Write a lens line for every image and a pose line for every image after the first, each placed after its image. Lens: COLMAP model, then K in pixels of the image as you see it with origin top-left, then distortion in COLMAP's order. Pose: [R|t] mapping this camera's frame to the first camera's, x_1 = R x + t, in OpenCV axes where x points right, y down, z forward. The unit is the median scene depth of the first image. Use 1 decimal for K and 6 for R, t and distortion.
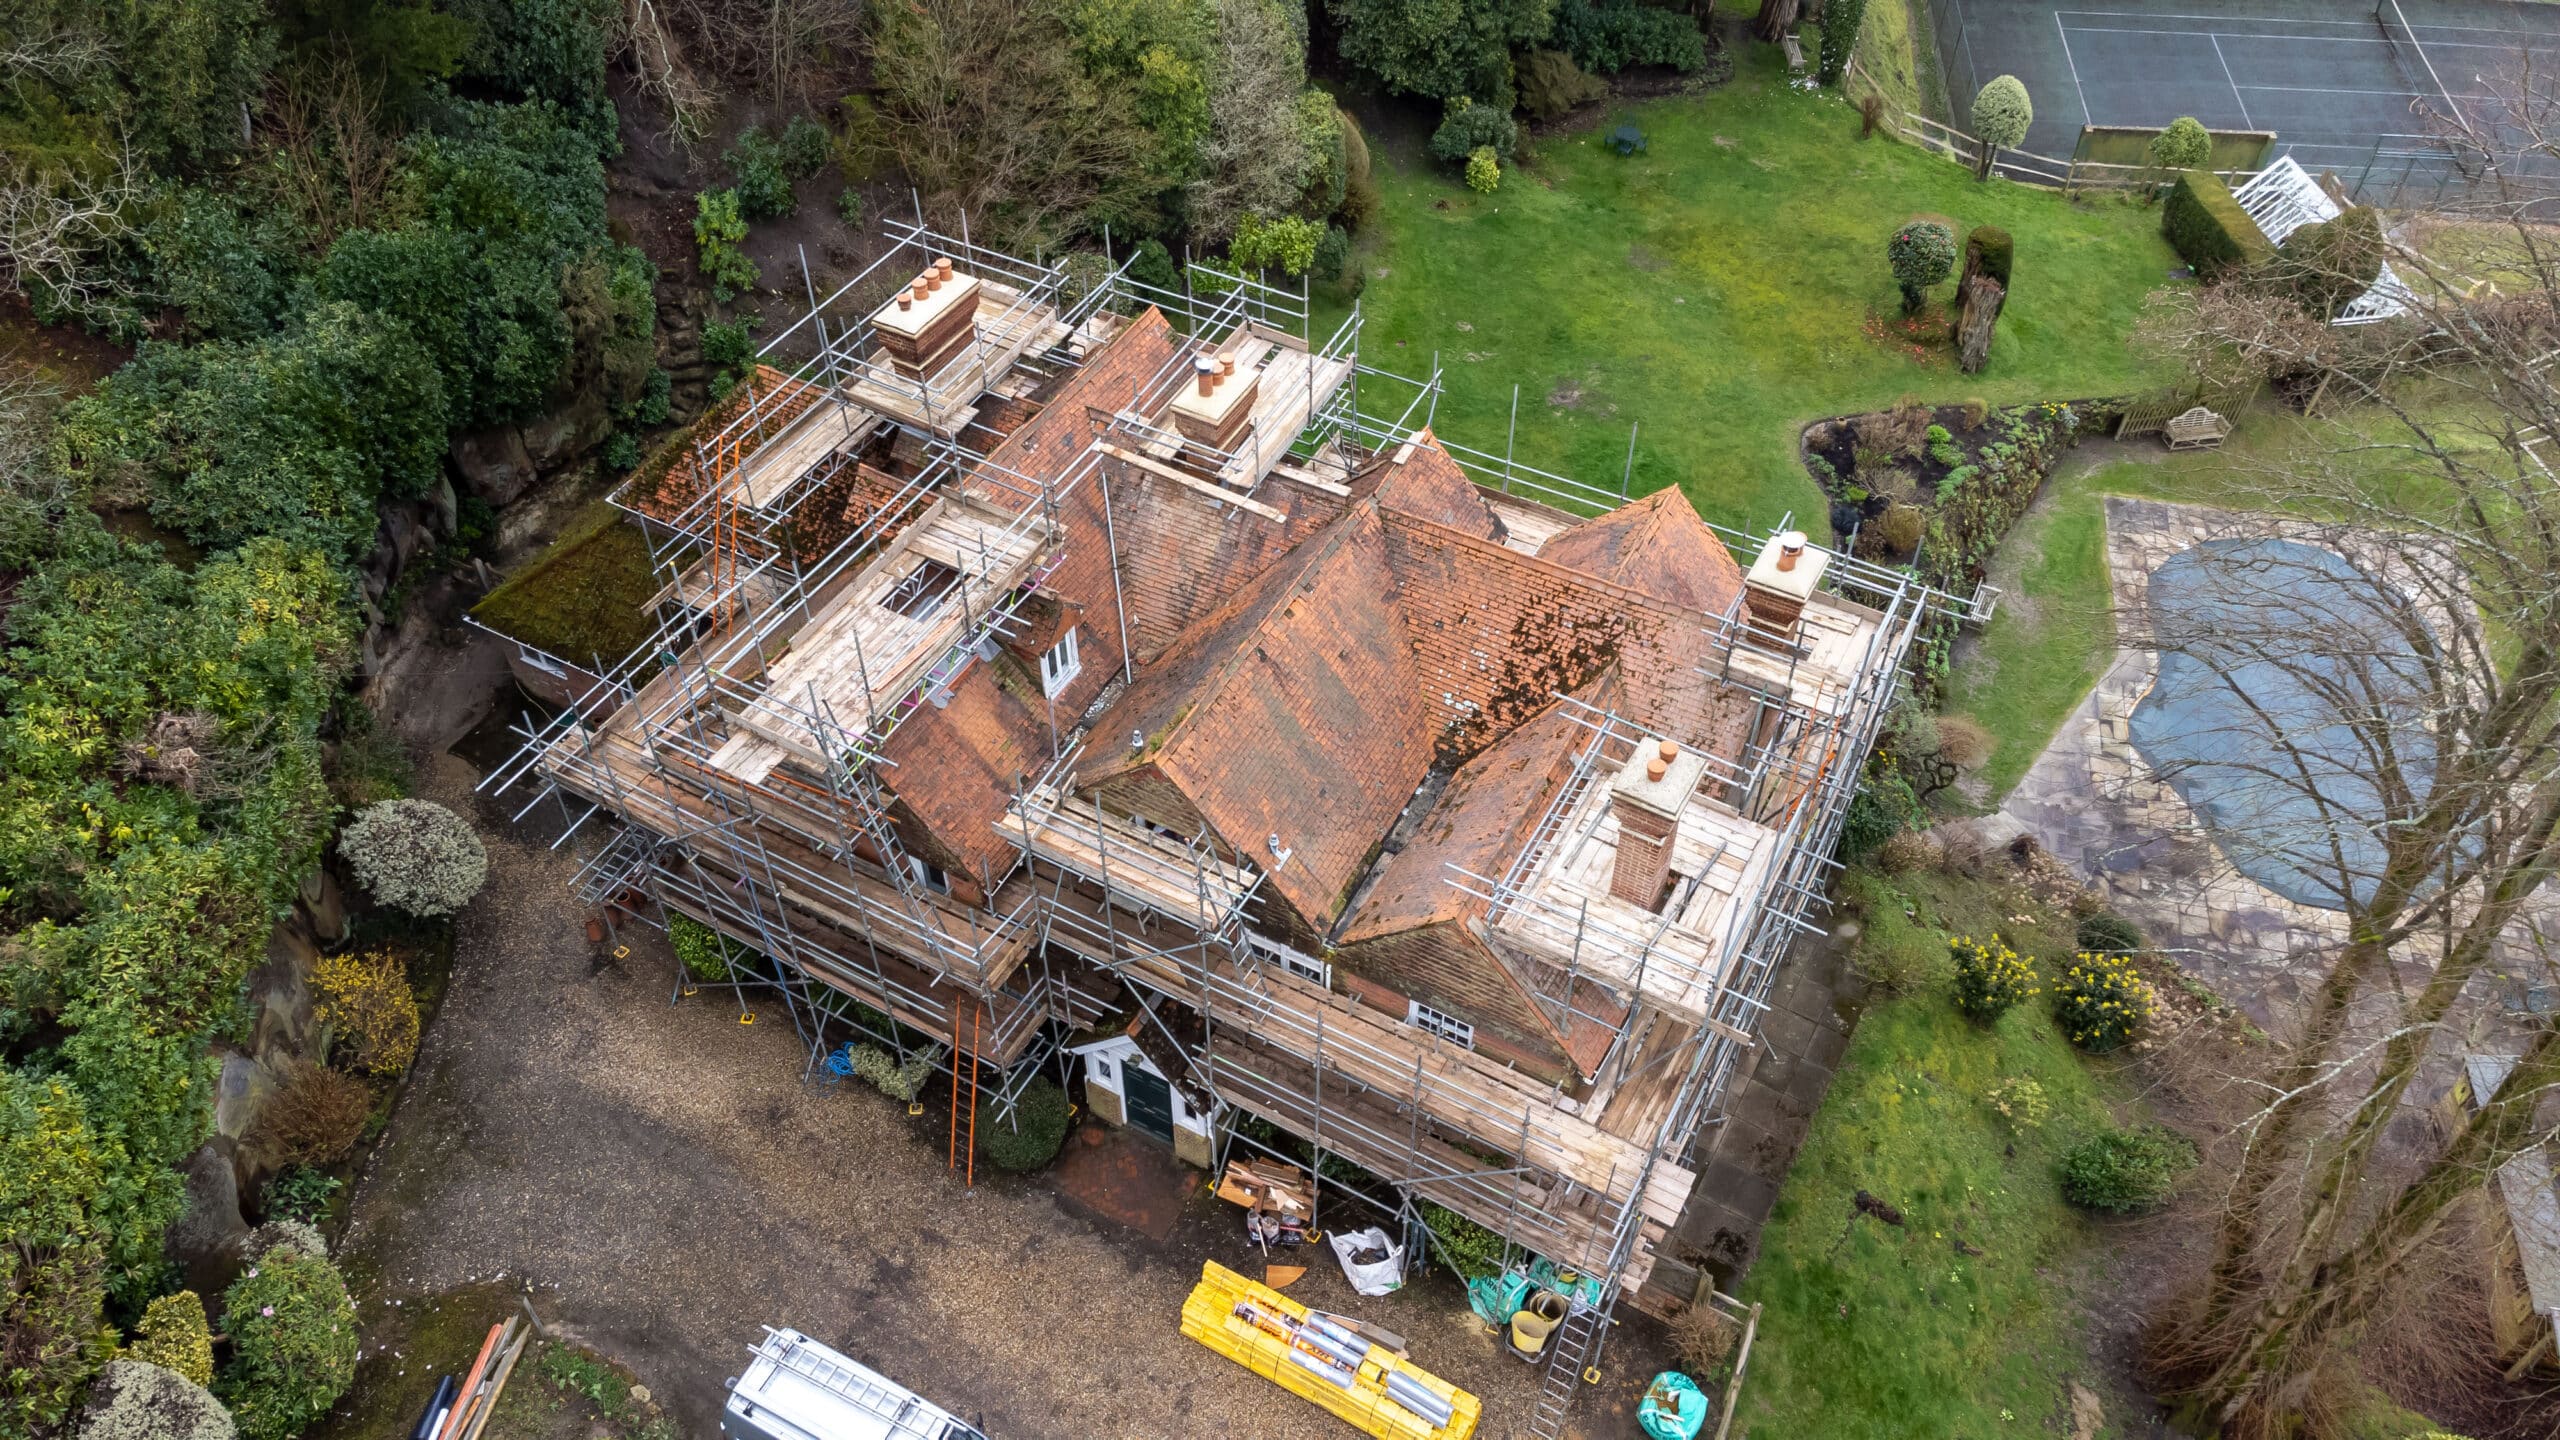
lens RADIAL K [[1905.3, 0, 1272.4], [0, 1905.3, 713.2], [0, 0, 1]] dist [0.009337, 0.073262]
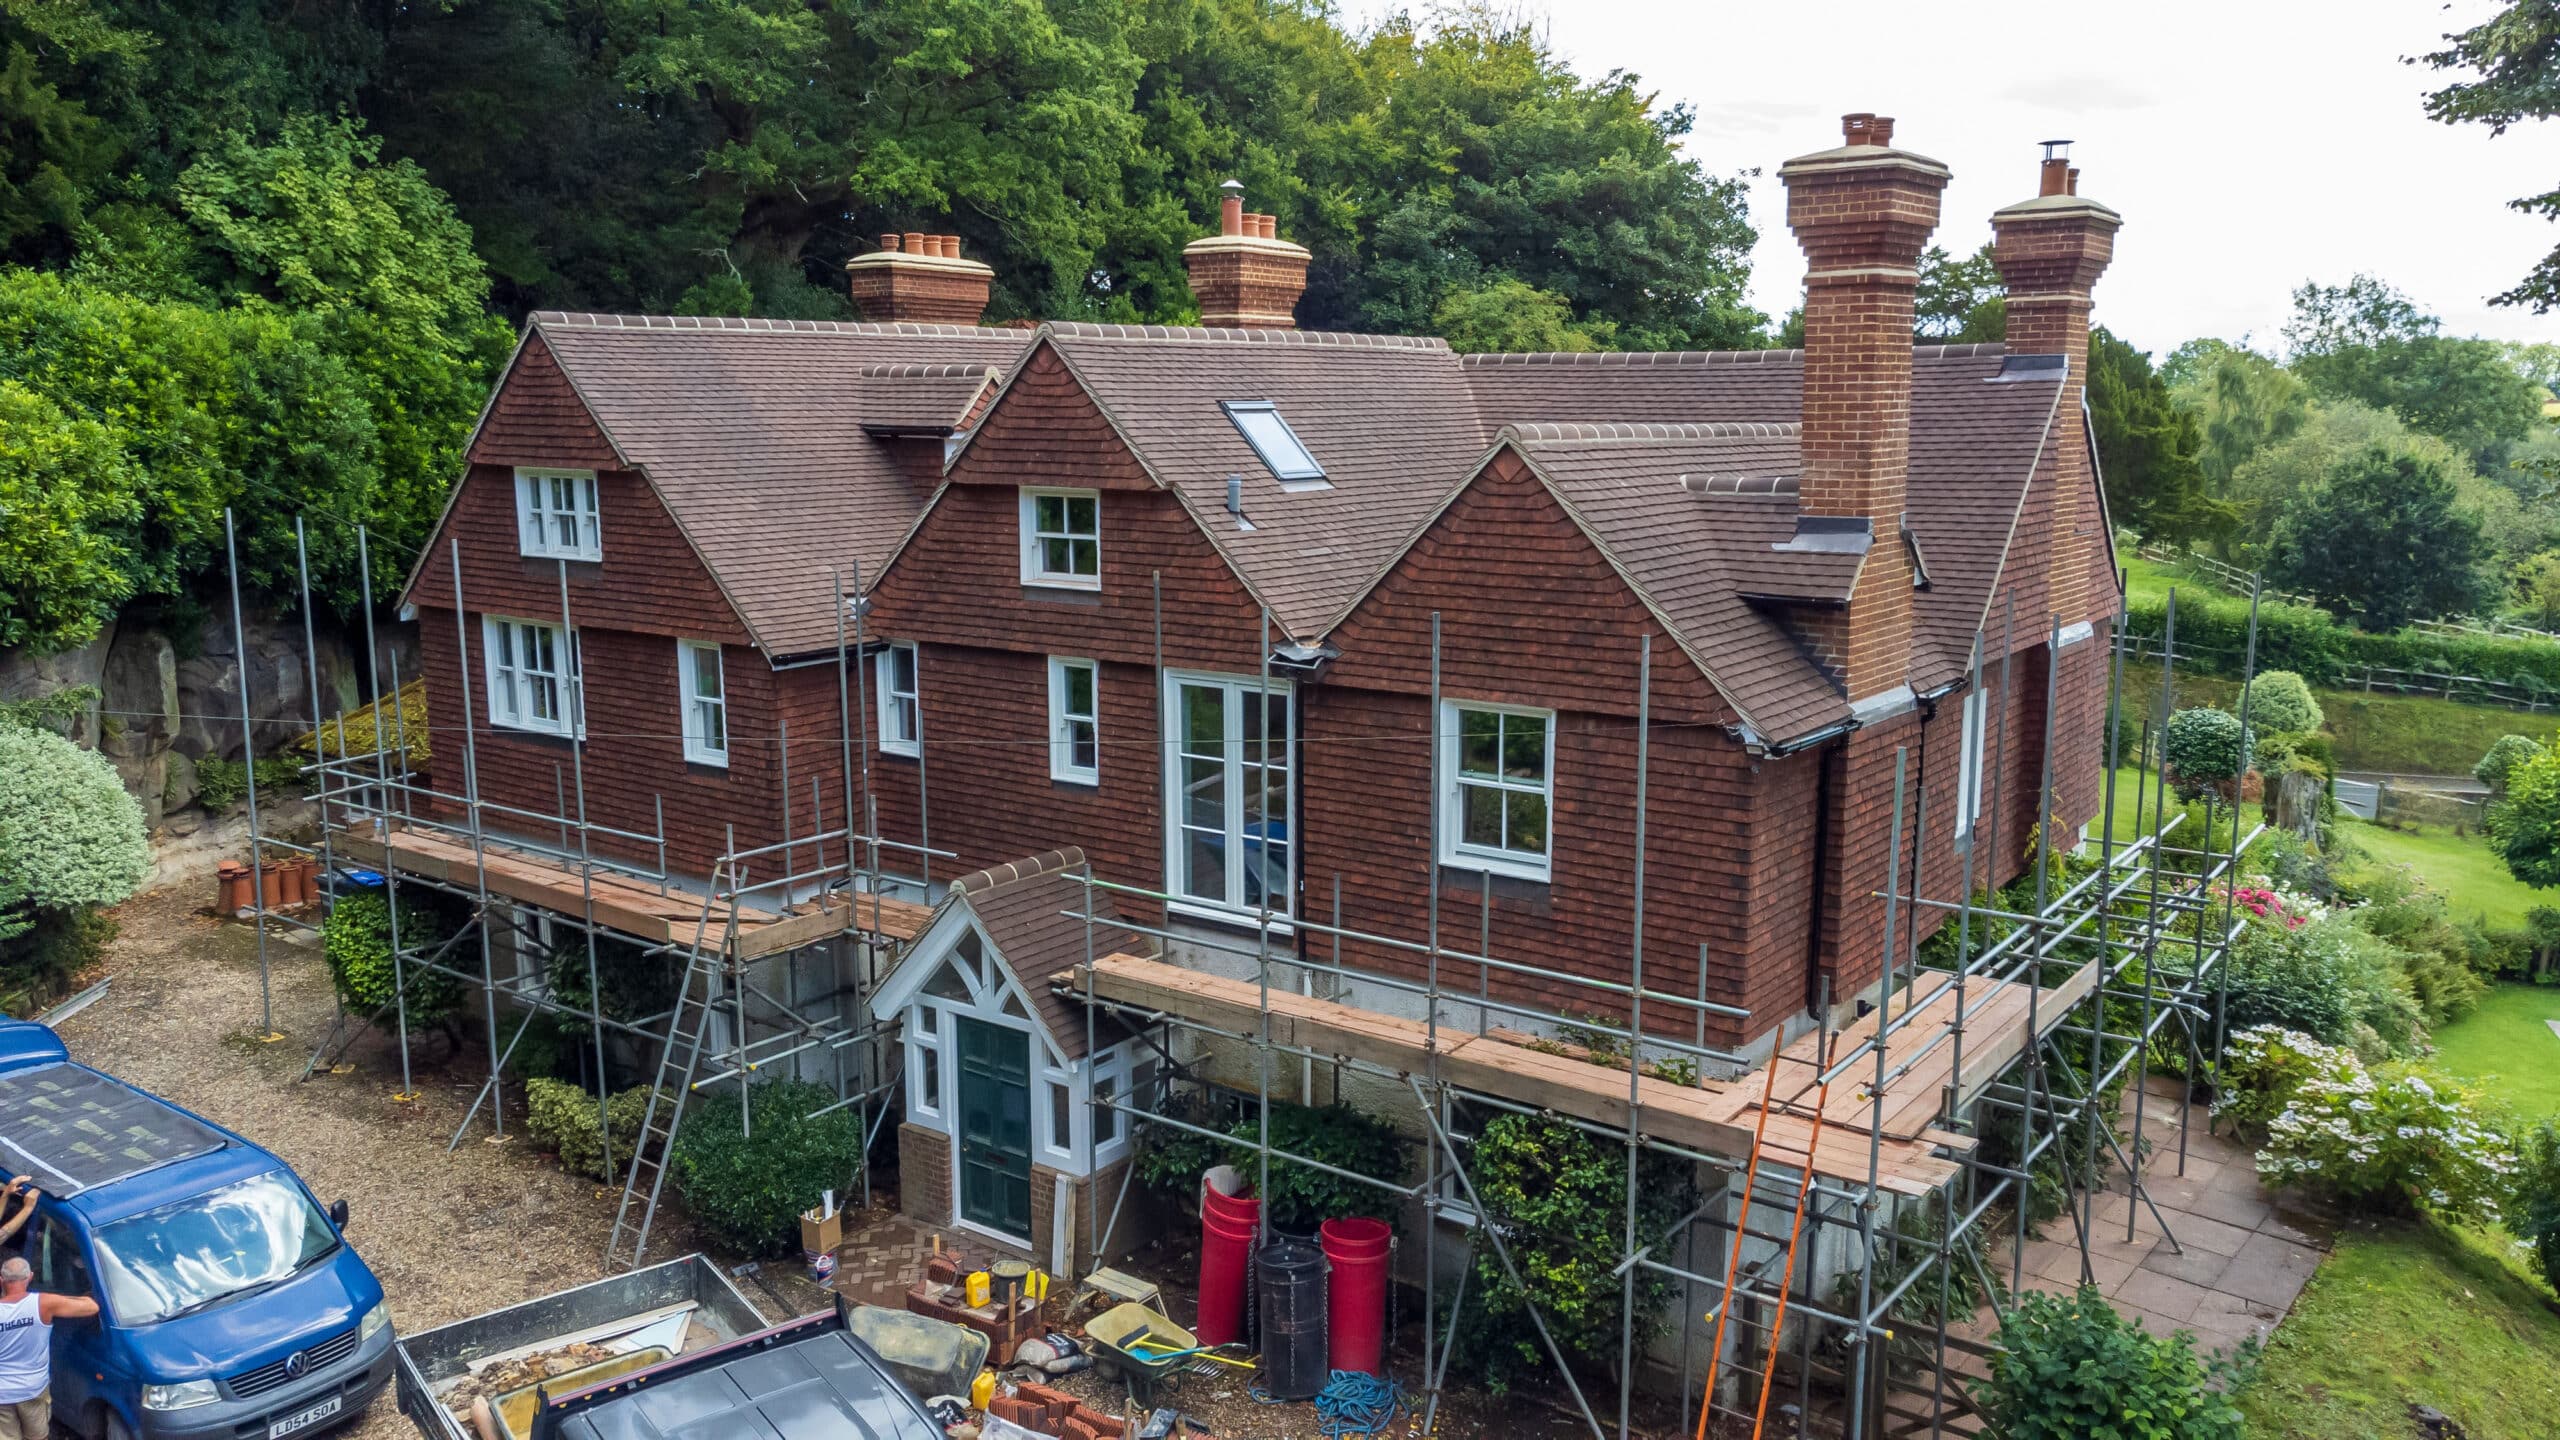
lens RADIAL K [[1905.3, 0, 1272.4], [0, 1905.3, 713.2], [0, 0, 1]] dist [0.009337, 0.073262]
pose [[0.991550, 0.029079, -0.126425, 0.076565], [-0.097214, 0.811849, -0.575717, 0.392543], [0.085897, 0.583142, 0.807816, 0.458956]]
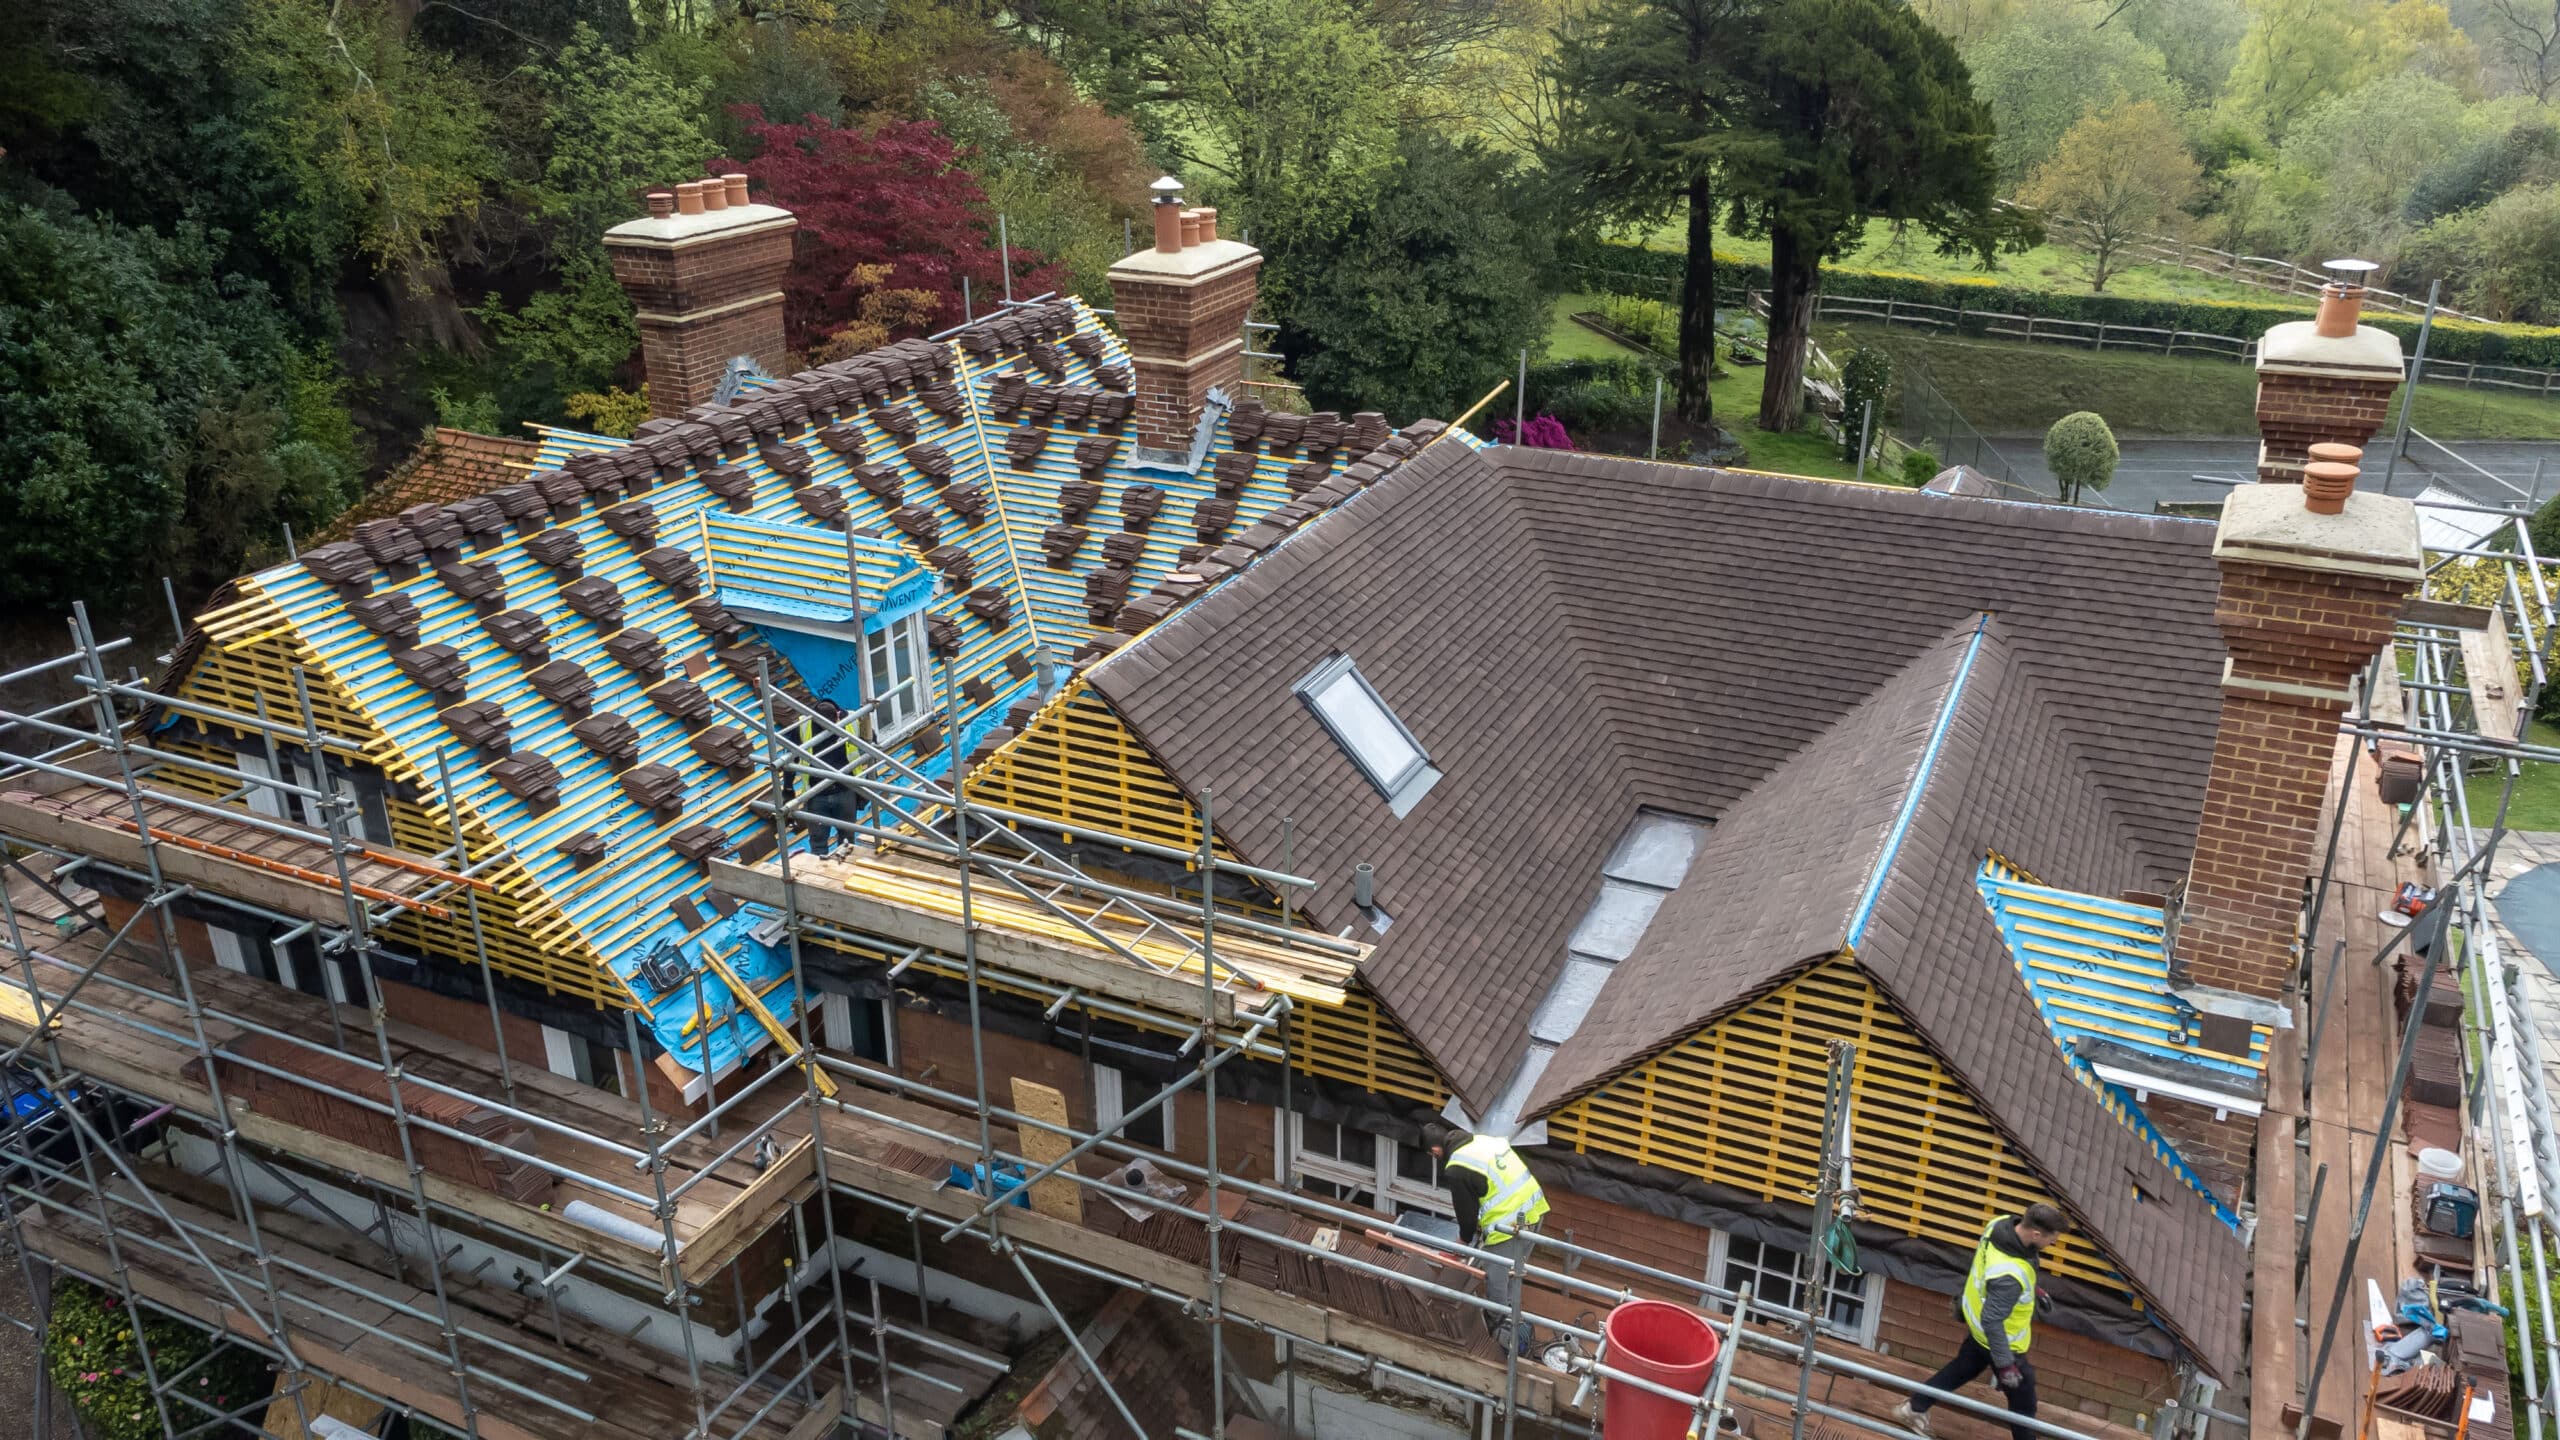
lens RADIAL K [[1907.5, 0, 1272.8], [0, 1907.5, 703.6], [0, 0, 1]] dist [0.003077, 0.072096]
pose [[0.998392, -0.021900, 0.052292, -0.034223], [0.040123, 0.924591, -0.378843, 0.162343], [-0.040052, 0.380332, 0.923982, 0.481513]]
